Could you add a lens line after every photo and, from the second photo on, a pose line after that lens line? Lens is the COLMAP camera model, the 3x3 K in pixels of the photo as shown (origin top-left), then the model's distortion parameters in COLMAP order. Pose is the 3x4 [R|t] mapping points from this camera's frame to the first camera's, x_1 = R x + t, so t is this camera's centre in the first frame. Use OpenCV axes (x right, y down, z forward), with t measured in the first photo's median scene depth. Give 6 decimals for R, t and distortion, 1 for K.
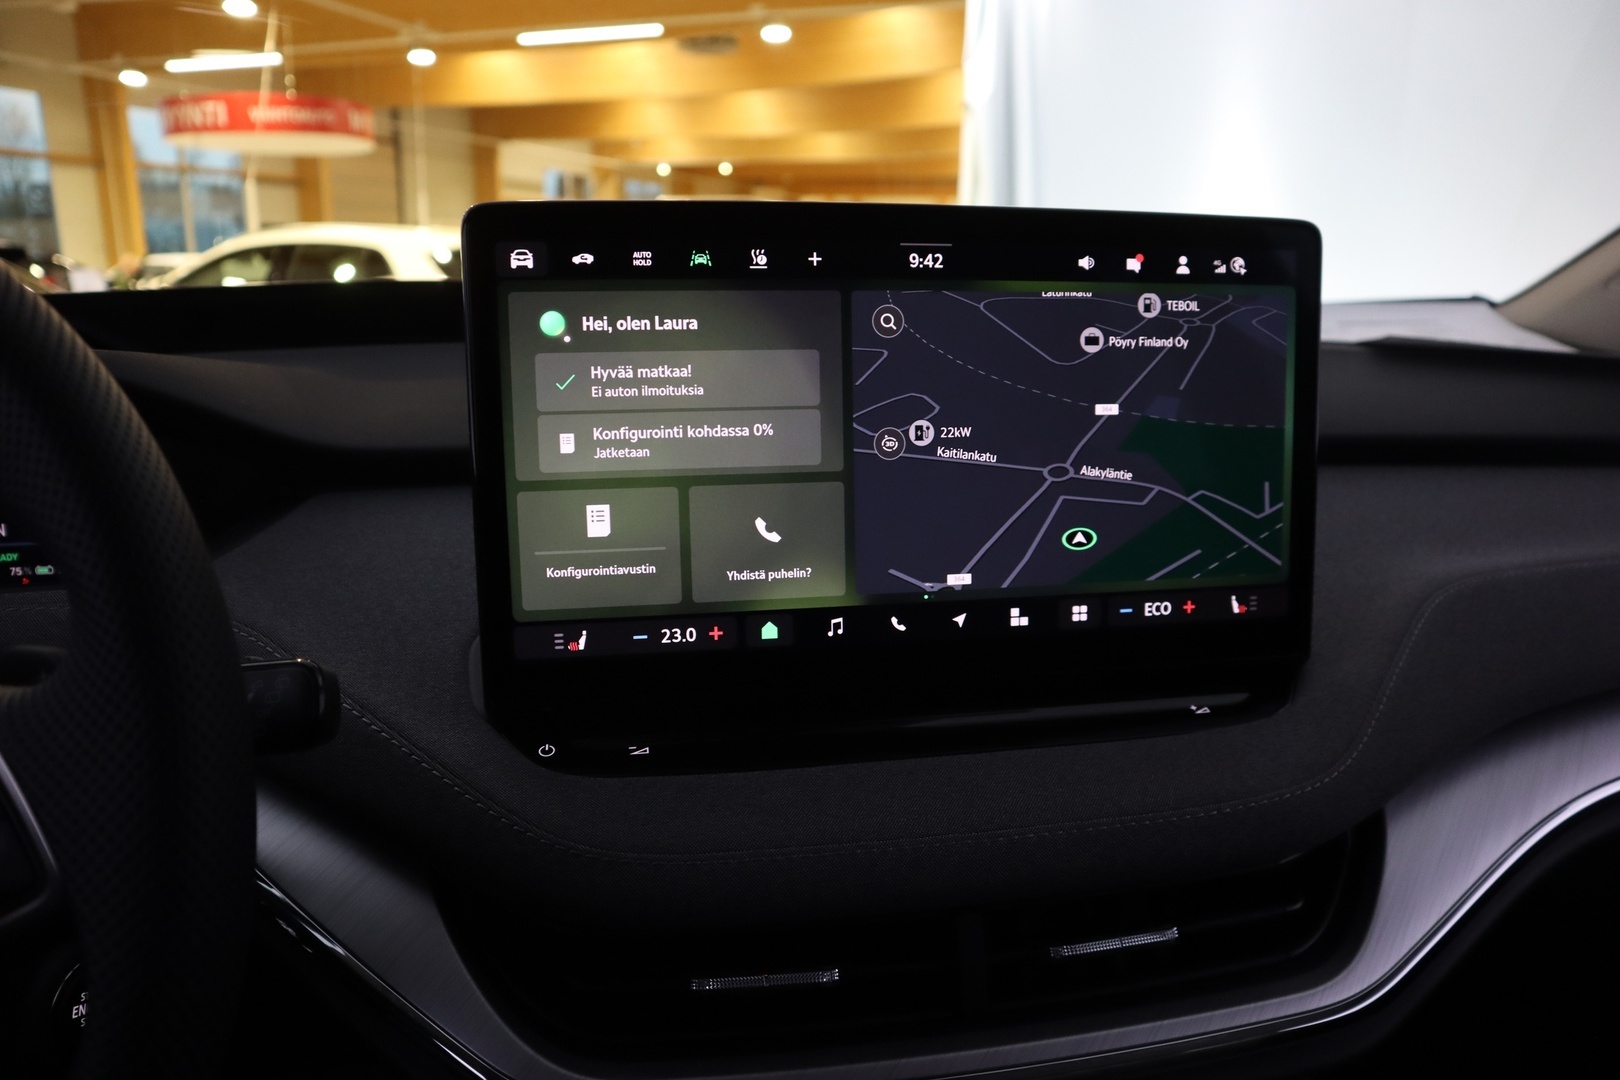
lens RADIAL K [[1149.5, 0, 812.0], [0, 1149.5, 639.1], [0, 0, 1]] dist [-0.088187, 0.040641]
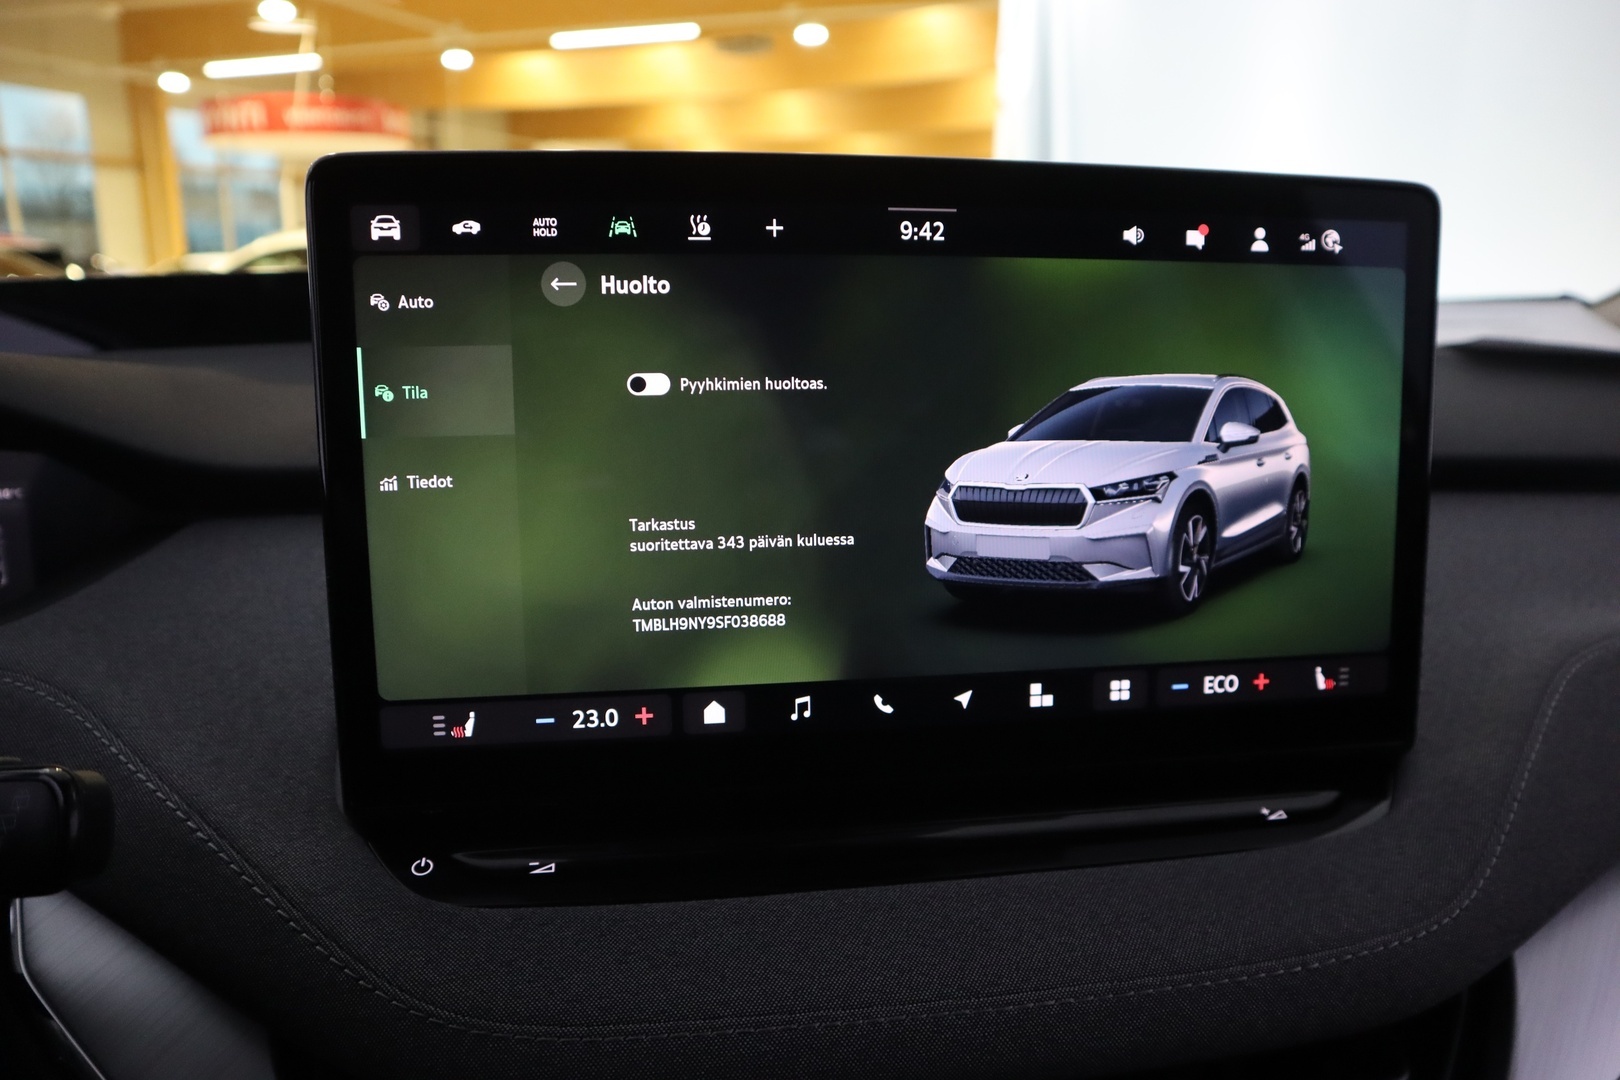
lens RADIAL K [[1149.5, 0, 812.0], [0, 1149.5, 639.1], [0, 0, 1]] dist [-0.088187, 0.040641]
pose [[0.999541, 0.010697, -0.028330, 0.048572], [-0.010772, 0.999939, -0.002508, -0.054280], [0.028302, 0.002812, 0.999595, 0.227713]]
